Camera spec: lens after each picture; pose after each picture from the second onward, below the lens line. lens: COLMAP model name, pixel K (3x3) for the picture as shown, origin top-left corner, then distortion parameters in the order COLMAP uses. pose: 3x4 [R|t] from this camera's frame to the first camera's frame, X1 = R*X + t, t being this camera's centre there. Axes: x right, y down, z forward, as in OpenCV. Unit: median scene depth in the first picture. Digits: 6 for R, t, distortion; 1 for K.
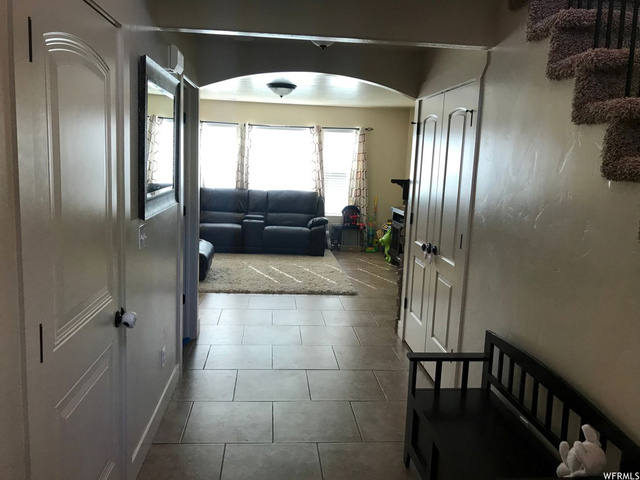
lens RADIAL K [[527.5, 0, 317.3], [0, 527.5, 236.8], [0, 0, 1]] dist [0.117302, -0.282549]
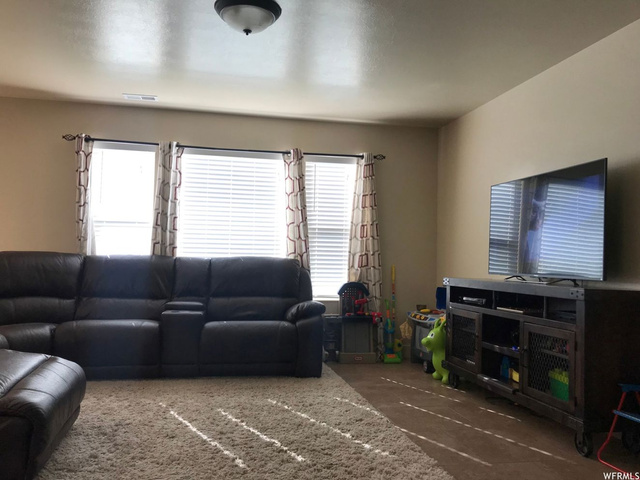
lens RADIAL K [[527.5, 0, 317.3], [0, 527.5, 236.8], [0, 0, 1]] dist [0.117302, -0.282549]
pose [[0.992748, -0.012906, 0.119519, -0.047744], [0.034744, 0.982594, -0.182486, -0.002838], [-0.115083, 0.185315, 0.975917, 0.430653]]
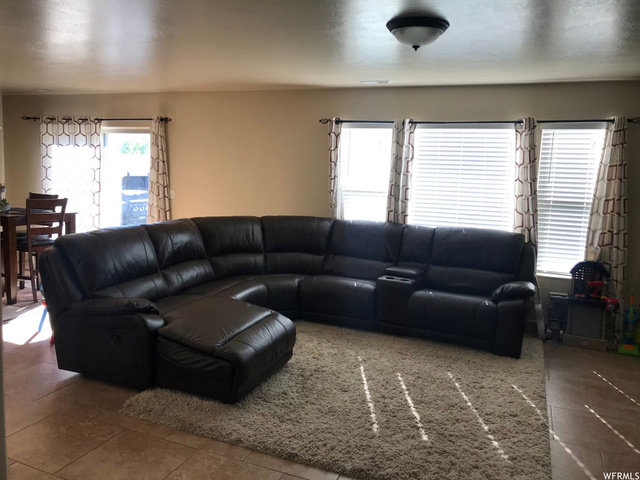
lens RADIAL K [[527.2, 0, 310.7], [0, 527.2, 234.3], [0, 0, 1]] dist [0.002721, 0.004698]
pose [[0.885127, 0.048981, -0.462764, 0.060607], [-0.071201, 0.996991, -0.030661, -0.051534], [0.459870, 0.060088, 0.885951, 0.398402]]
